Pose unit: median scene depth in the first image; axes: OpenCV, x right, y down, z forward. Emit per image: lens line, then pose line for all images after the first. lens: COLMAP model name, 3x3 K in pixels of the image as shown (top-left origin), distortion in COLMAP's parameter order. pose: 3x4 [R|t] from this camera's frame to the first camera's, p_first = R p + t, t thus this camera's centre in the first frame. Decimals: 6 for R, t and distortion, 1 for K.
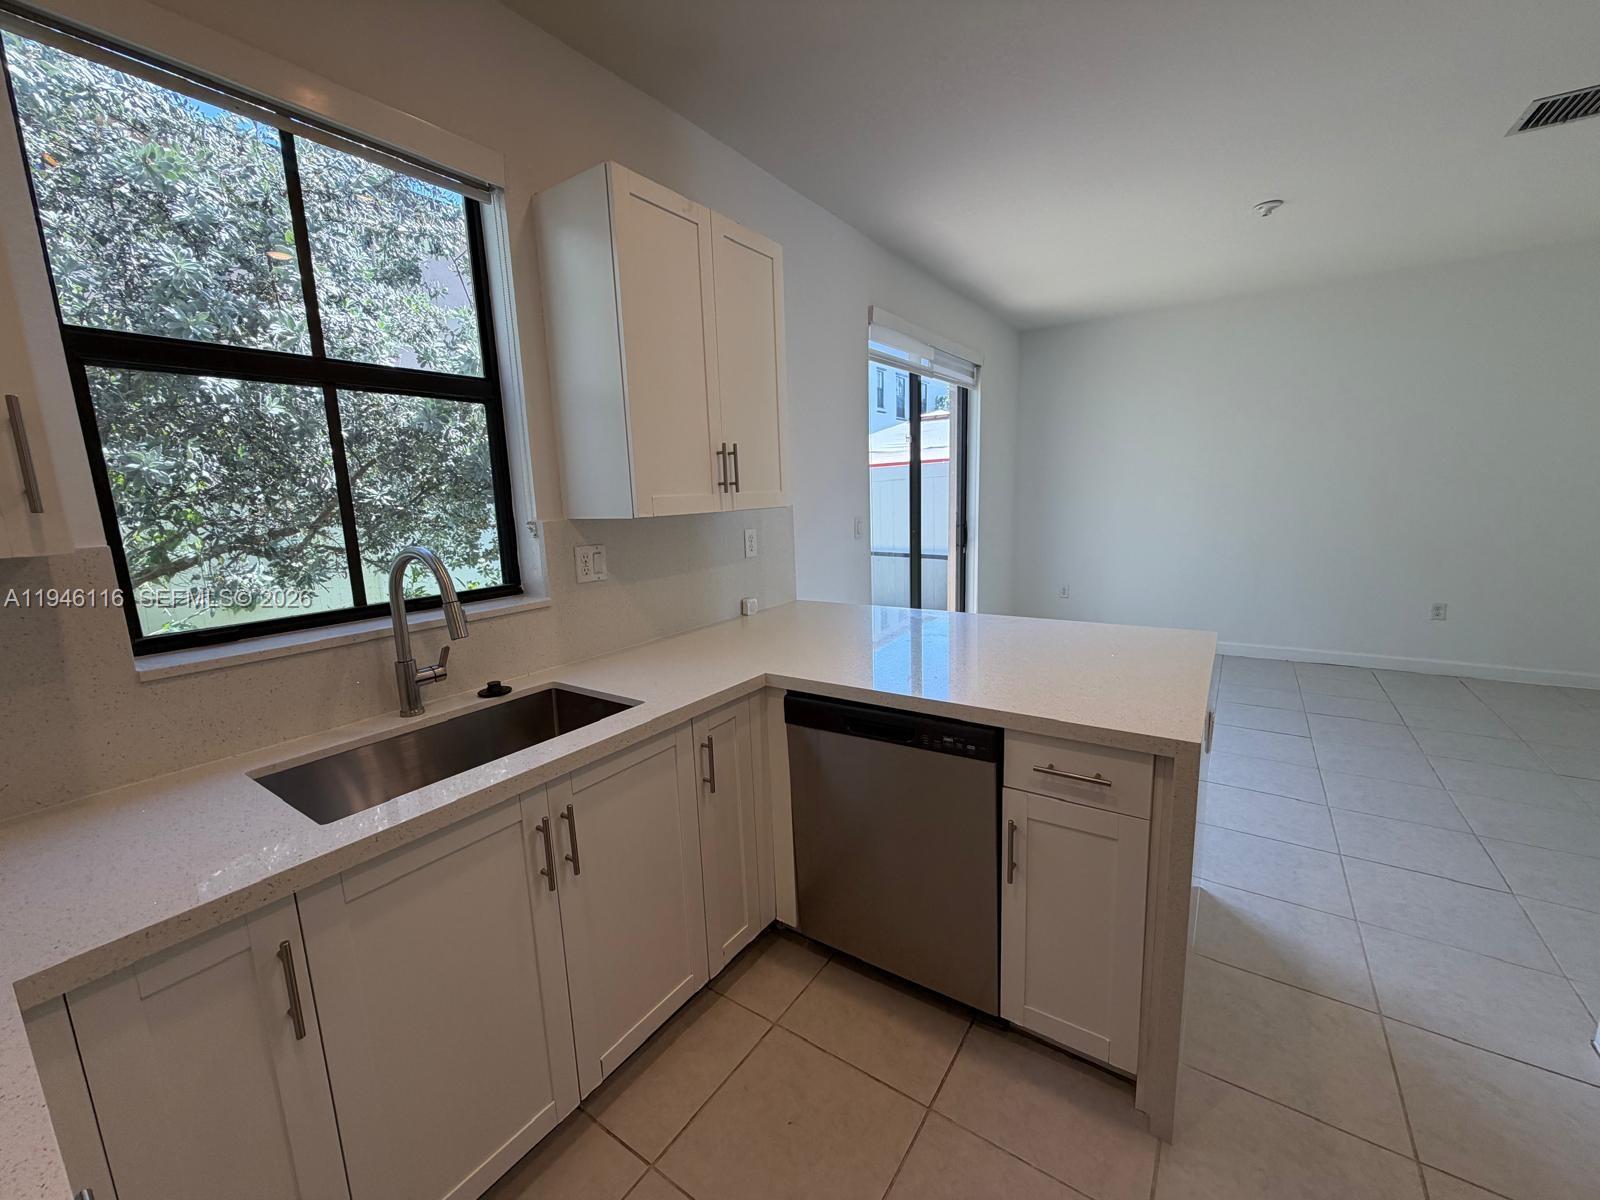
lens RADIAL K [[634.6, 0, 790.6], [0, 634.6, 599.0], [0, 0, 1]] dist [0.002870, -0.001189]
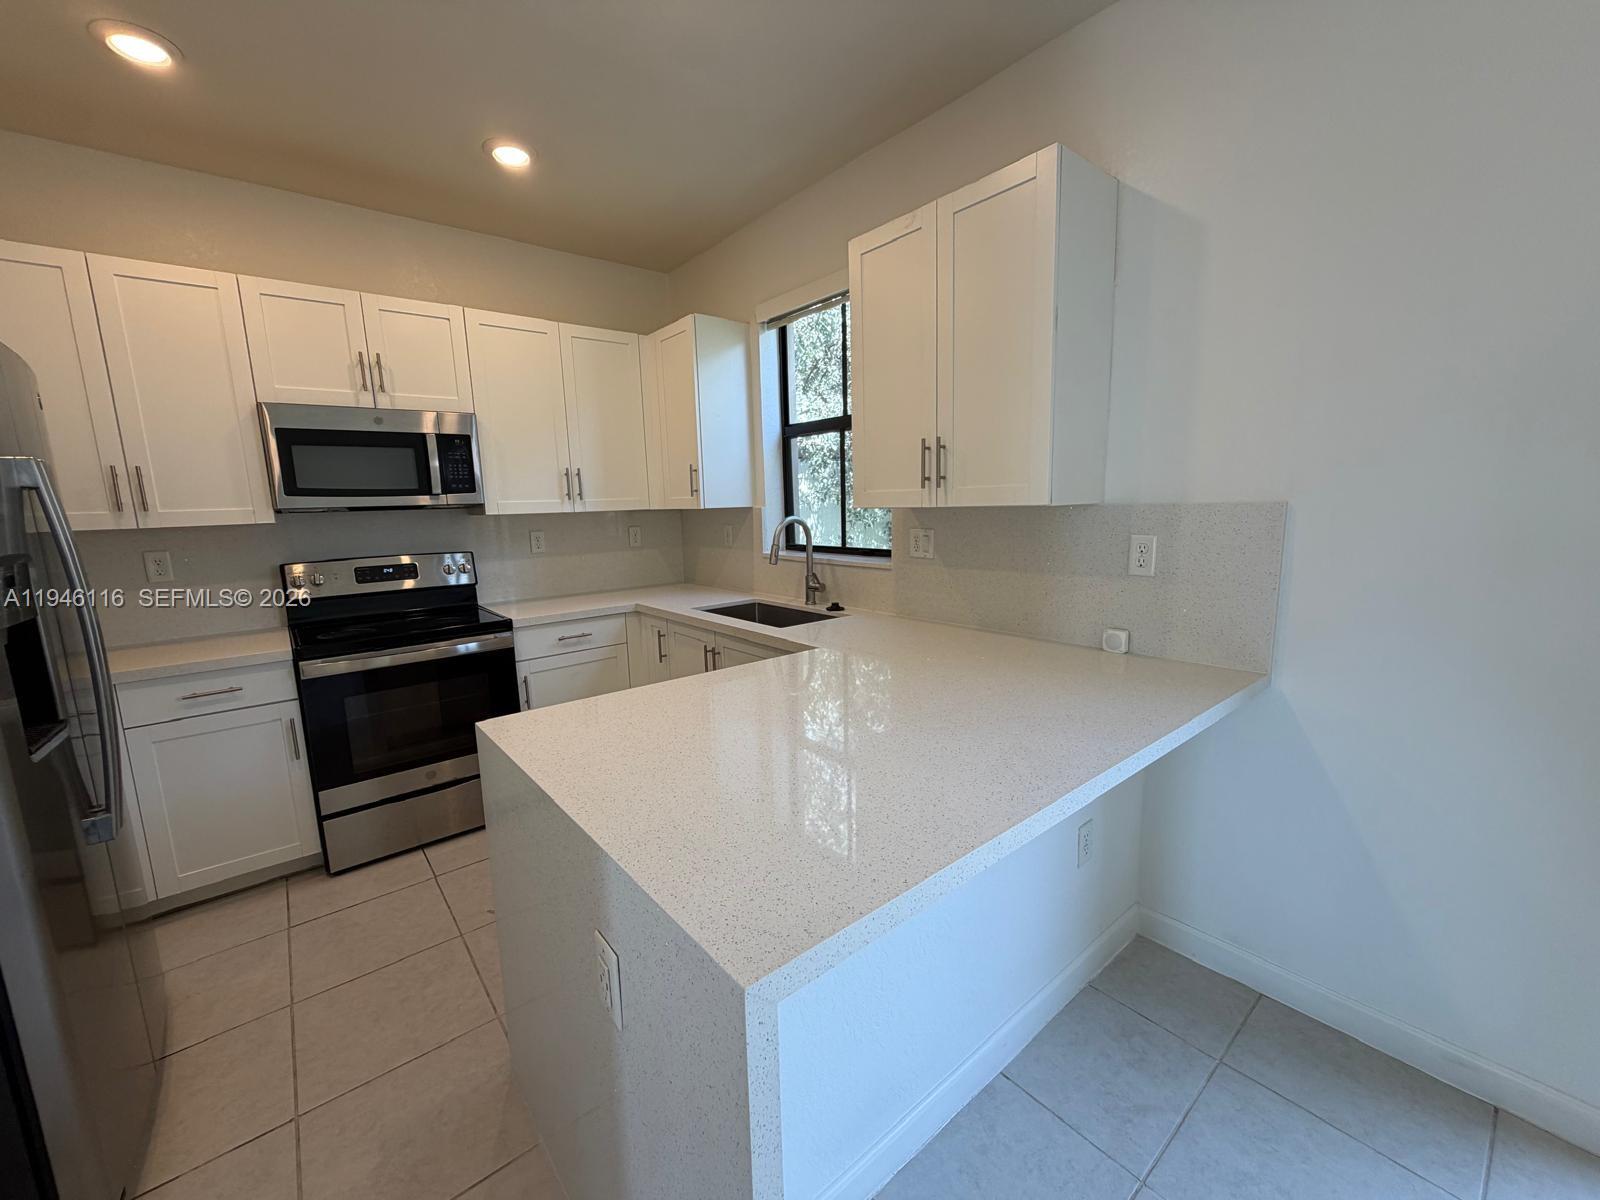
lens RADIAL K [[634.6, 0, 795.4], [0, 634.6, 600.0], [0, 0, 1]] dist [0.002870, -0.001189]
pose [[-0.274234, 0.194537, -0.941781, 1.221405], [-0.120037, 0.964741, 0.234233, -0.274262], [0.954142, 0.177283, -0.241213, 1.420528]]
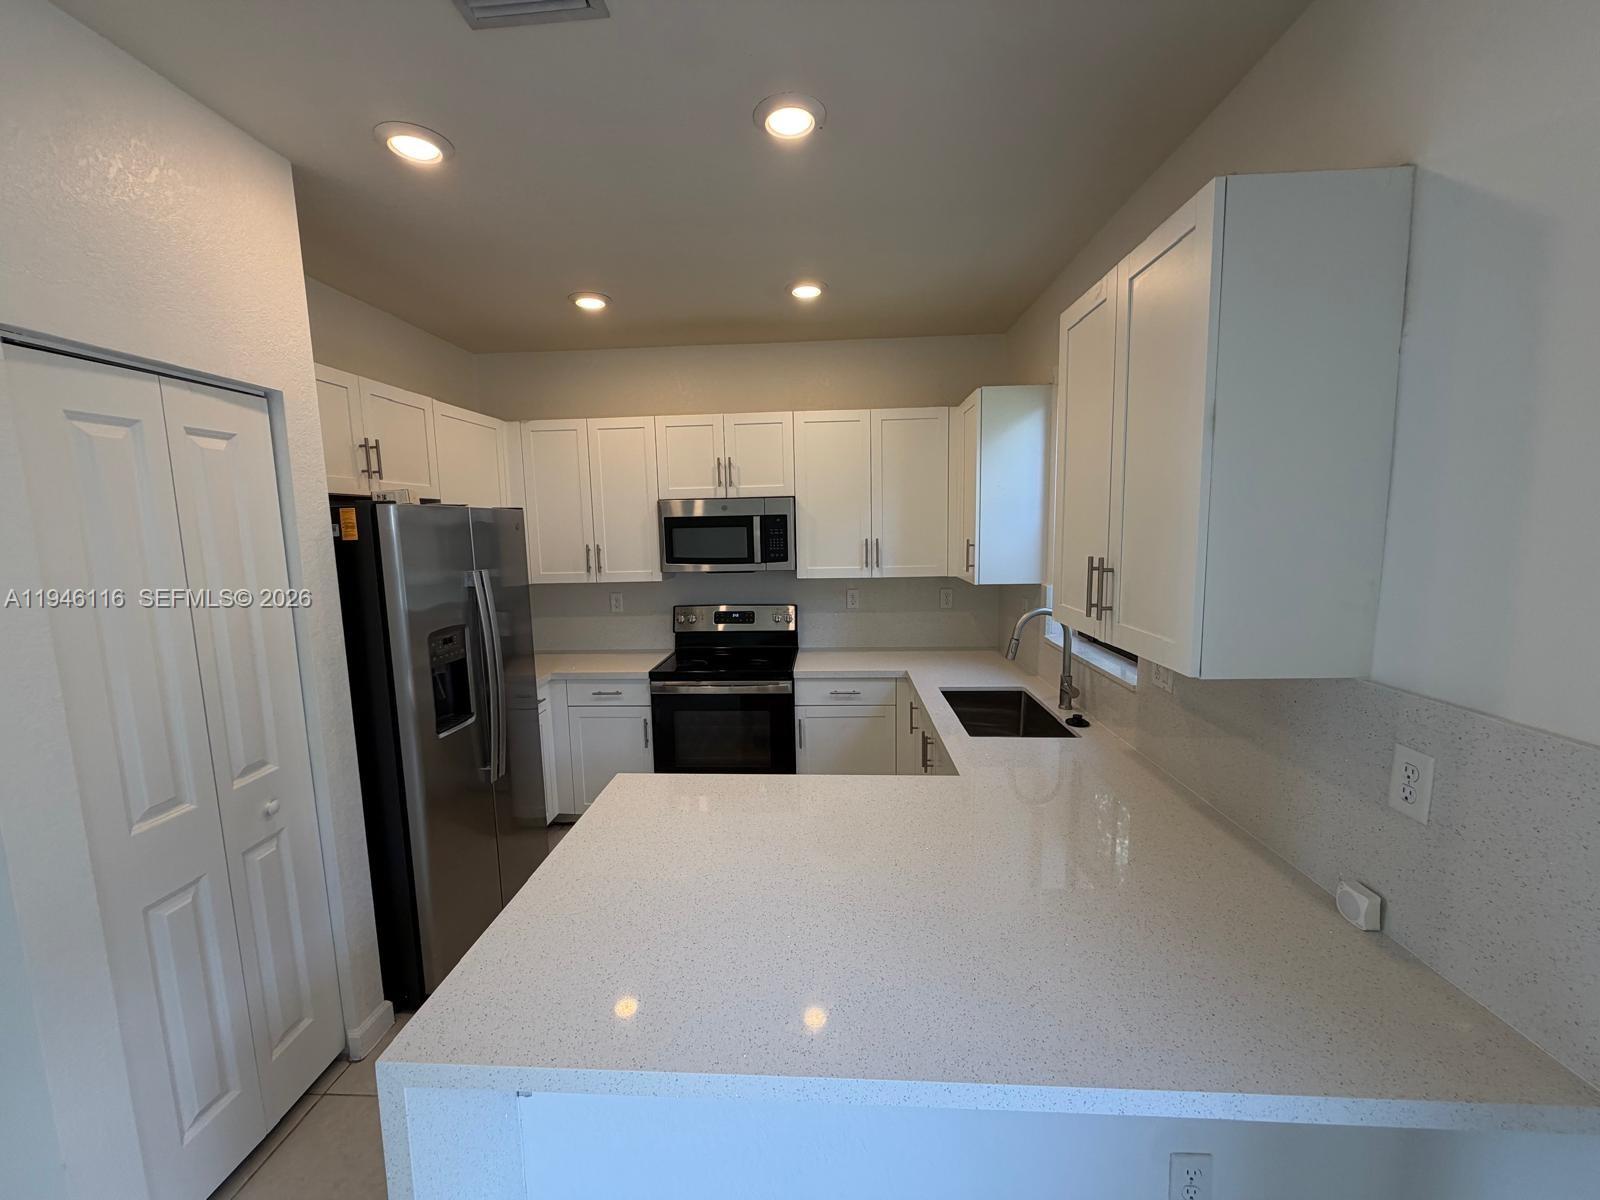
lens RADIAL K [[634.6, 0, 794.6], [0, 634.6, 601.9], [0, 0, 1]] dist [0.002870, -0.001189]
pose [[-0.851283, 0.116957, -0.511506, 0.819767], [-0.036131, 0.959461, 0.279515, -0.522551], [0.523461, 0.256428, -0.812548, 1.908935]]
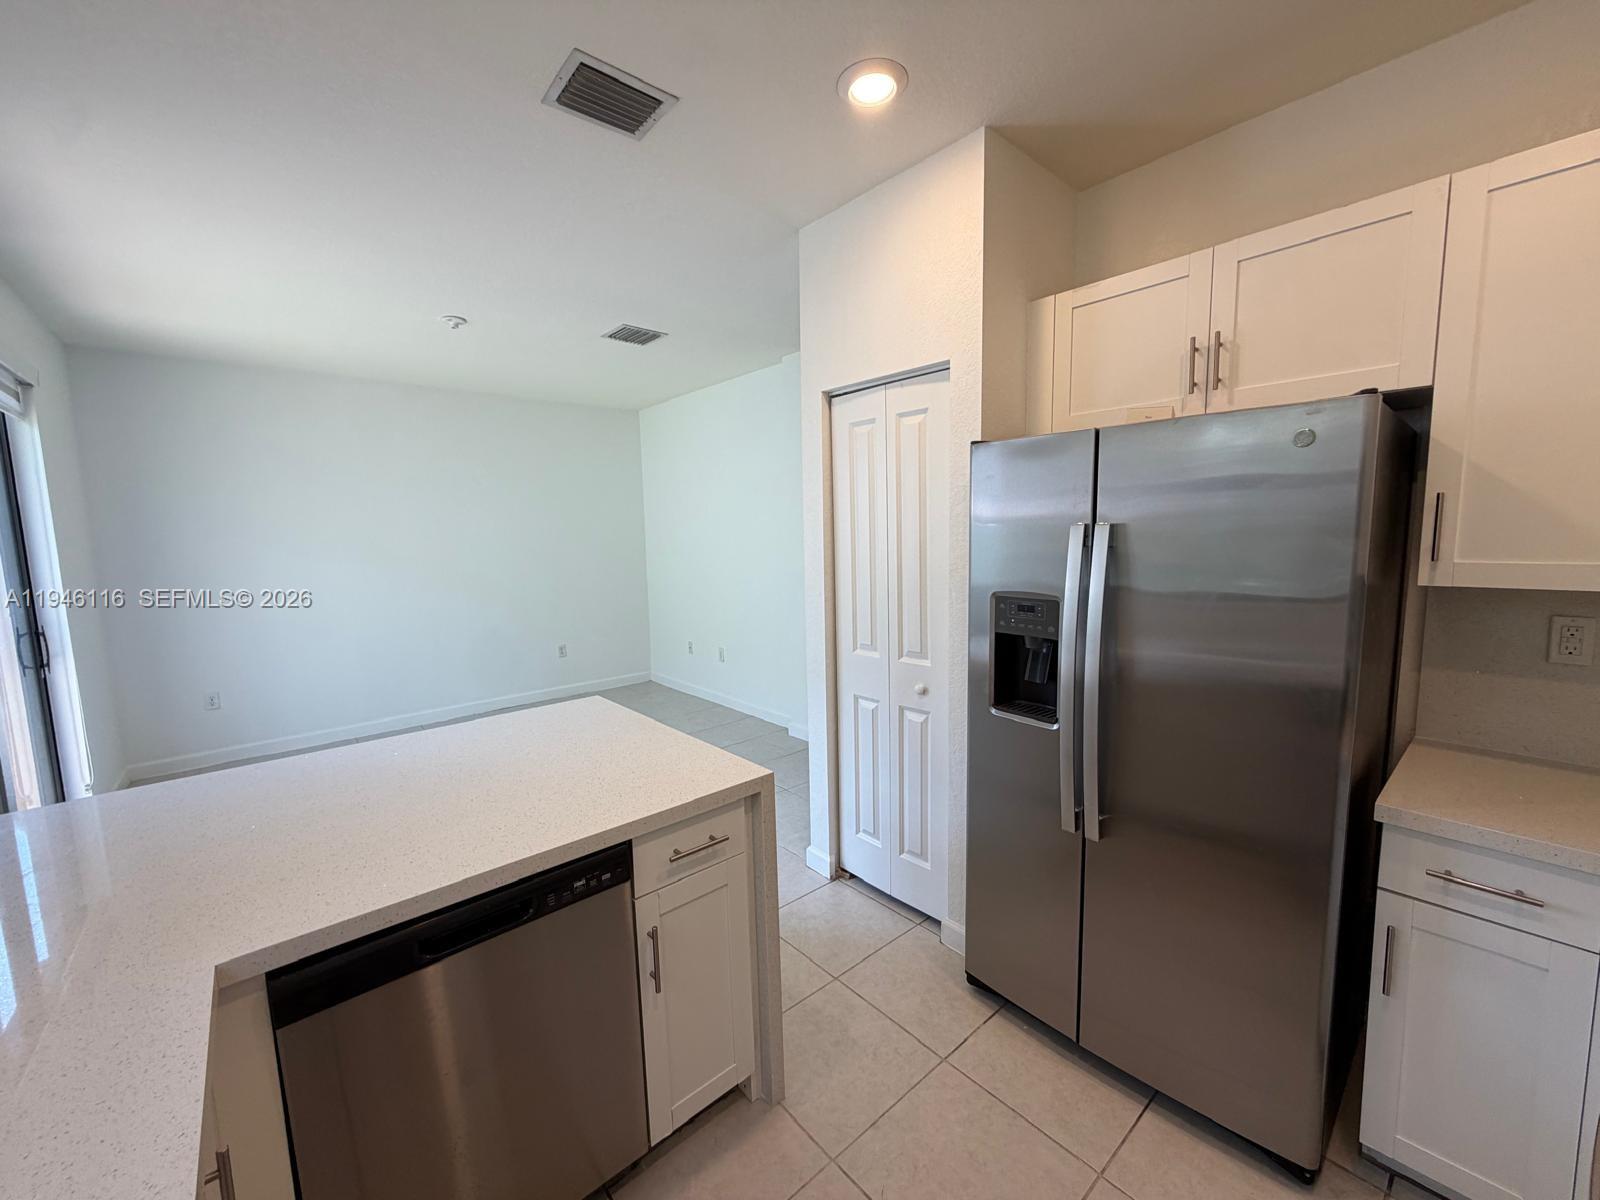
lens RADIAL K [[634.6, 0, 799.4], [0, 634.6, 602.8], [0, 0, 1]] dist [0.002870, -0.001189]
pose [[0.256188, -0.081265, 0.963205, -0.452983], [0.174809, 0.983925, 0.036519, -0.125597], [-0.950689, 0.159021, 0.266275, 0.415101]]
